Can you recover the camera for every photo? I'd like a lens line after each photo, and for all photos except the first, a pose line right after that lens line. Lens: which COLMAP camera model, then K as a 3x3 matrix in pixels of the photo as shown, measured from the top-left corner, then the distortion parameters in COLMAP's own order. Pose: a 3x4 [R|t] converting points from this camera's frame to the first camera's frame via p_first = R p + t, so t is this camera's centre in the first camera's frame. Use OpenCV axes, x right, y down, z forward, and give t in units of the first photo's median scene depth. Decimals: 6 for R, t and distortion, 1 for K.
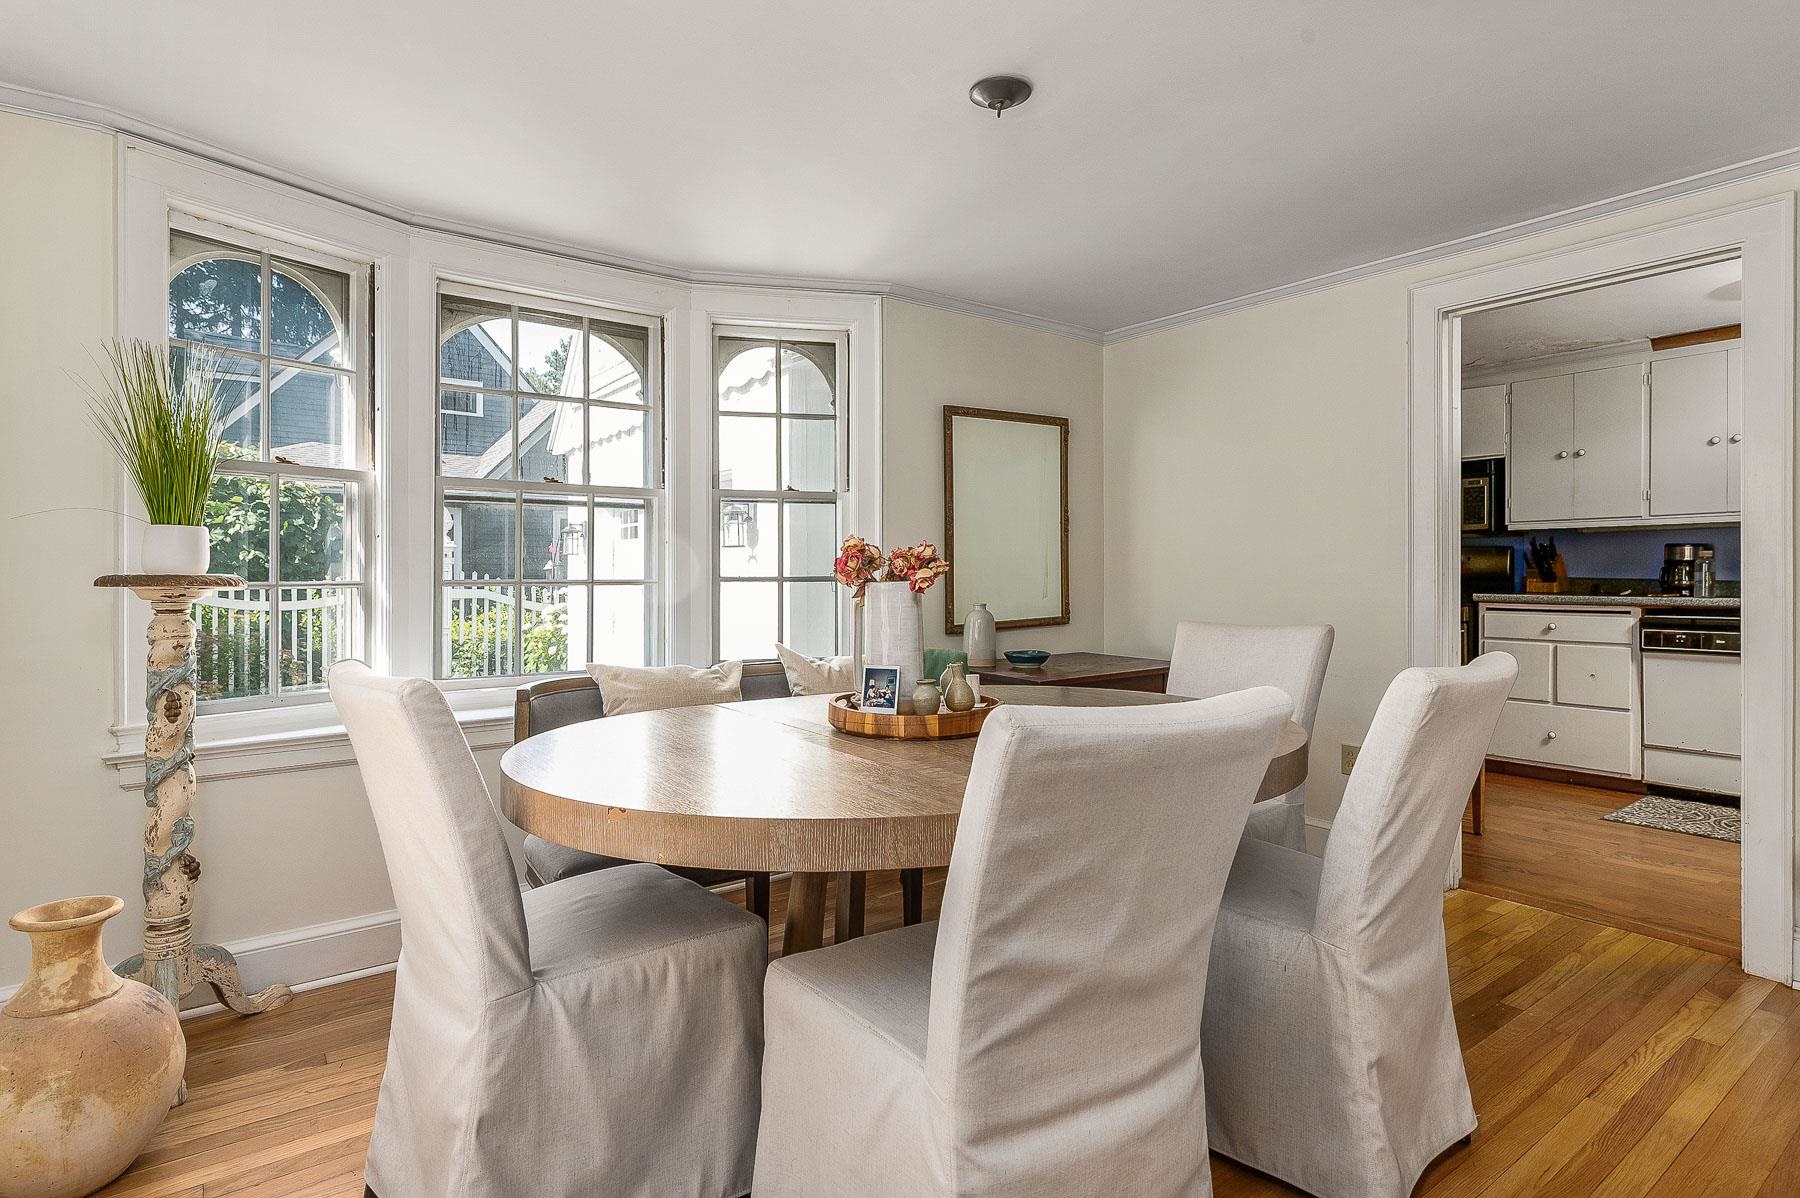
lens RADIAL K [[942.0, 0, 893.2], [0, 942.0, 579.3], [0, 0, 1]] dist [-0.004140, -0.000585]
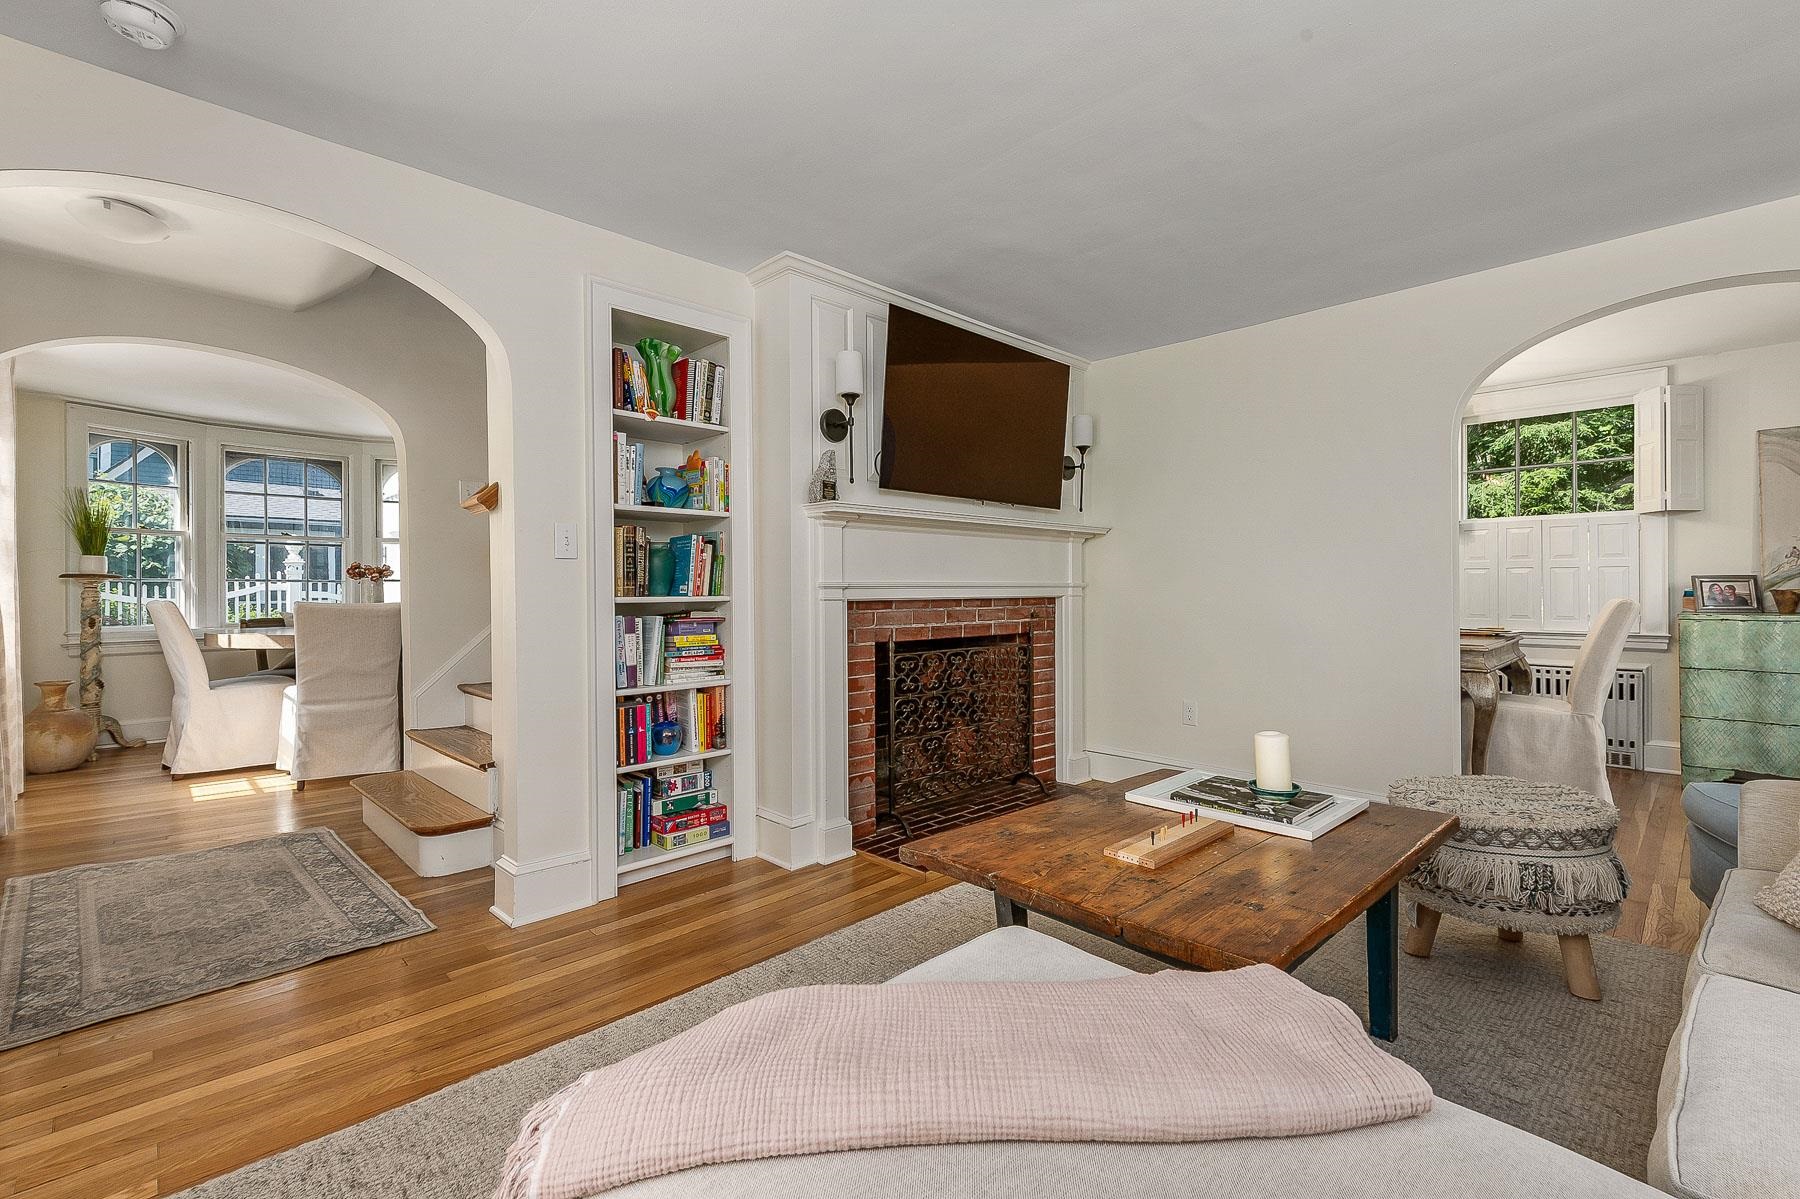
lens RADIAL K [[805.6, 0, 898.4], [0, 805.6, 587.5], [0, 0, 1]] dist [0.004423, 0.000325]
pose [[0.990846, -0.004488, 0.134922, 1.190717], [0.003981, 0.999984, 0.004026, 0.029049], [-0.134937, -0.003452, 0.990848, -1.583863]]
